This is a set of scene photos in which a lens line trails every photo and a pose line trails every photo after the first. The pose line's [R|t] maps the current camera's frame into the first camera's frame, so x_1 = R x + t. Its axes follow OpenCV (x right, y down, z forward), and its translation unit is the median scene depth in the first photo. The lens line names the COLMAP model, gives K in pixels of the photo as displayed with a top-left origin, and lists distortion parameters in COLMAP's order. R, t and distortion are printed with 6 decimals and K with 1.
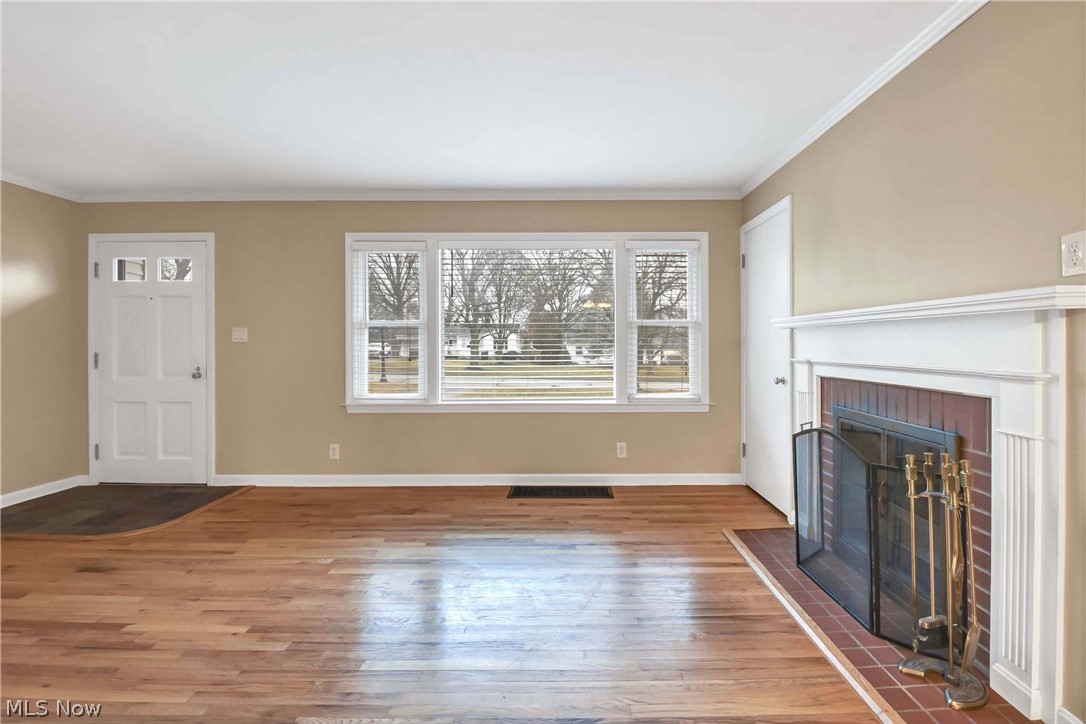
lens RADIAL K [[483.6, 0, 567.6], [0, 483.6, 344.0], [0, 0, 1]] dist [0.000570, -0.010012]
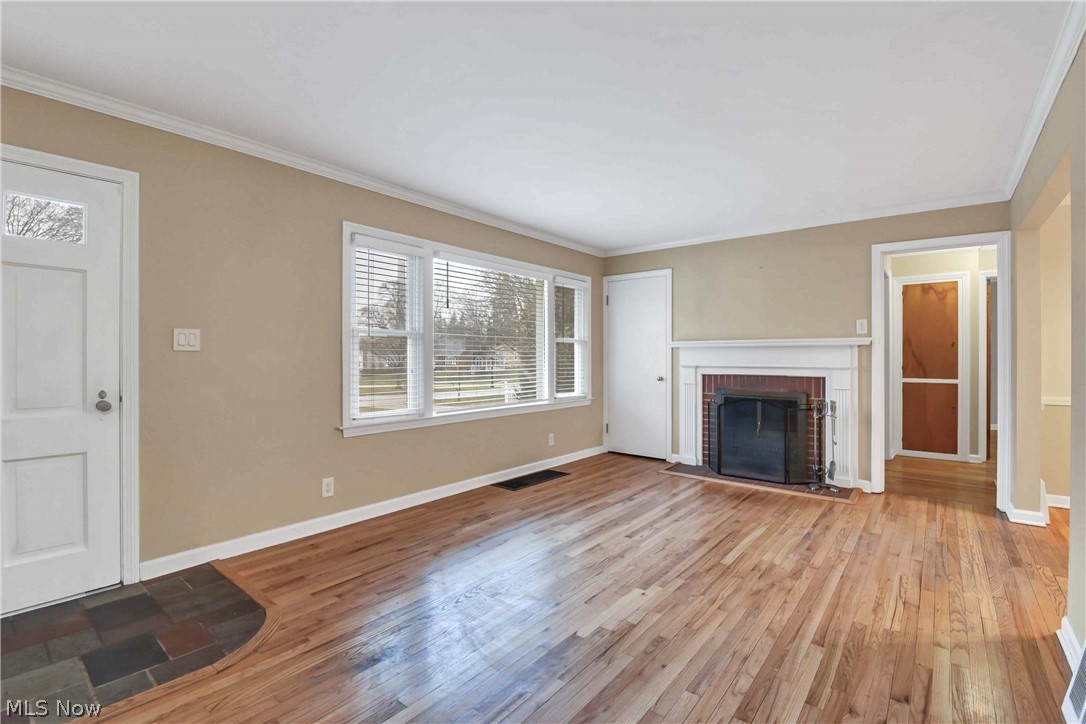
lens RADIAL K [[473.7, 0, 554.2], [0, 473.7, 360.1], [0, 0, 1]] dist [-0.000497, -0.009506]
pose [[0.637688, -0.001660, 0.770293, -0.864651], [-0.002697, 0.999987, 0.004388, 0.004731], [-0.770290, -0.004875, 0.637675, 0.204242]]
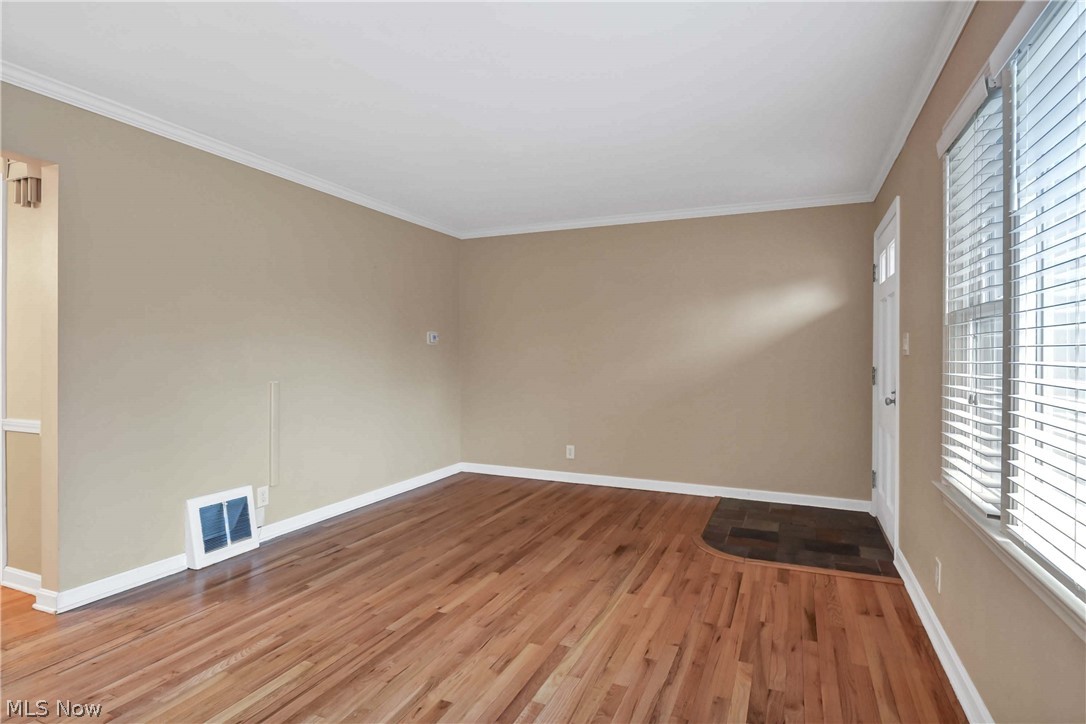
lens RADIAL K [[573.8, 0, 550.6], [0, 573.8, 356.6], [0, 0, 1]] dist [0.001540, -0.000486]
pose [[-0.407749, 0.004550, -0.913083, 0.224315], [-0.002386, 0.999979, 0.006048, -0.004689], [0.913091, 0.004645, -0.407730, 0.888265]]
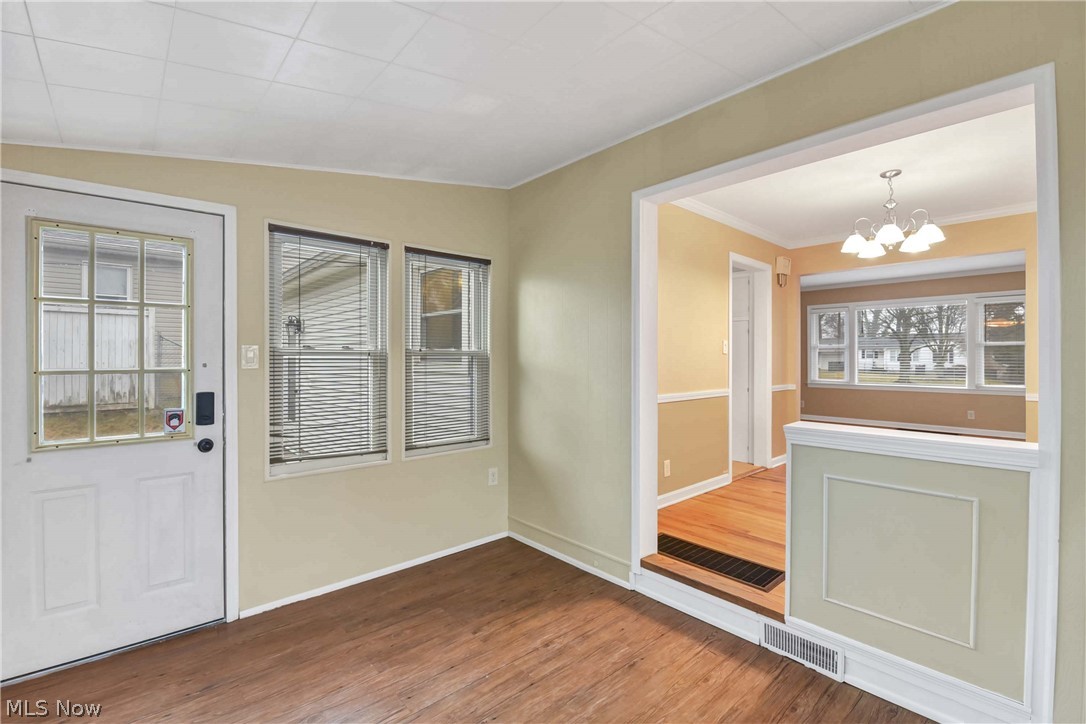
lens RADIAL K [[492.5, 0, 574.7], [0, 492.5, 361.3], [0, 0, 1]] dist [-0.000726, -0.011472]
pose [[0.703538, 0.006154, -0.710631, 0.371005], [-0.000894, 0.999969, 0.007775, 0.013154], [0.710657, -0.004834, 0.703522, -1.289527]]
